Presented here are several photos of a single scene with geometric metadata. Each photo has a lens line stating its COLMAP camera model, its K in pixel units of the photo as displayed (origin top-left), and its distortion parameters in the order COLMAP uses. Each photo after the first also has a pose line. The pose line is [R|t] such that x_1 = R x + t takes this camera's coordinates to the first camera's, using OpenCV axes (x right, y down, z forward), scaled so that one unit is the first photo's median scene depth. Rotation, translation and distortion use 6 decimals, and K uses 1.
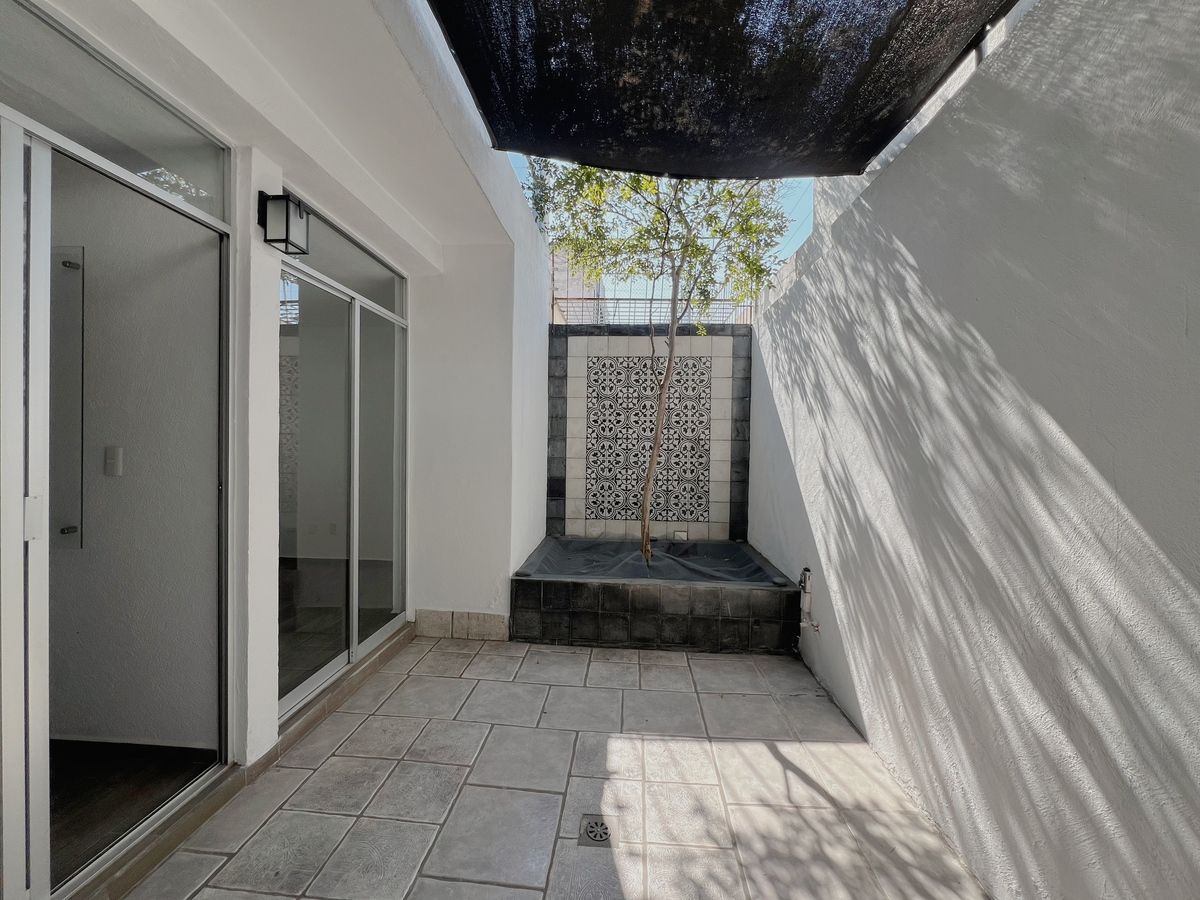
lens RADIAL K [[479.5, 0, 598.6], [0, 479.5, 446.9], [0, 0, 1]] dist [-0.000624, 0.000211]
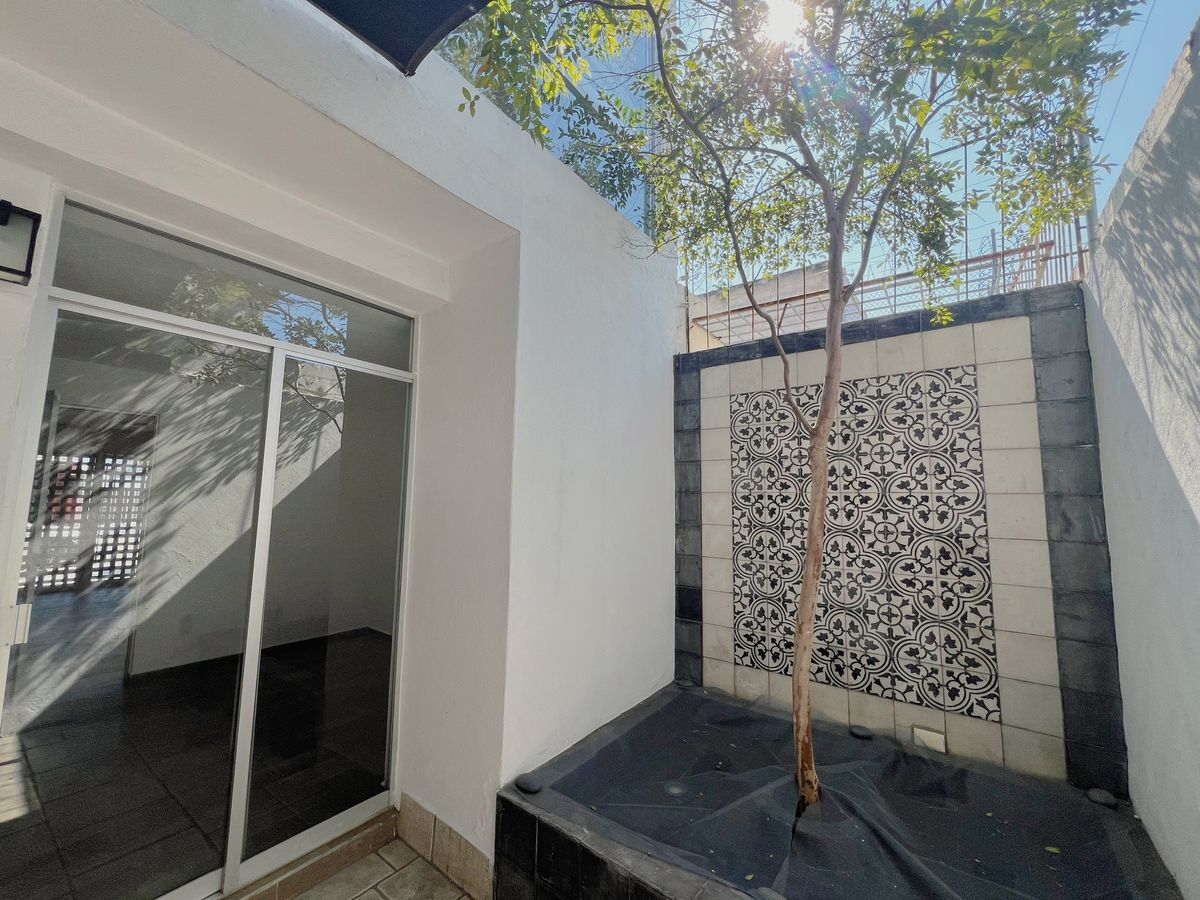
lens RADIAL K [[479.5, 0, 598.6], [0, 479.5, 446.9], [0, 0, 1]] dist [-0.000624, 0.000211]
pose [[0.838031, -0.060857, -0.542219, 0.170647], [-0.009028, 0.992078, -0.125301, -0.040185], [0.545548, 0.109901, 0.830842, 0.389177]]
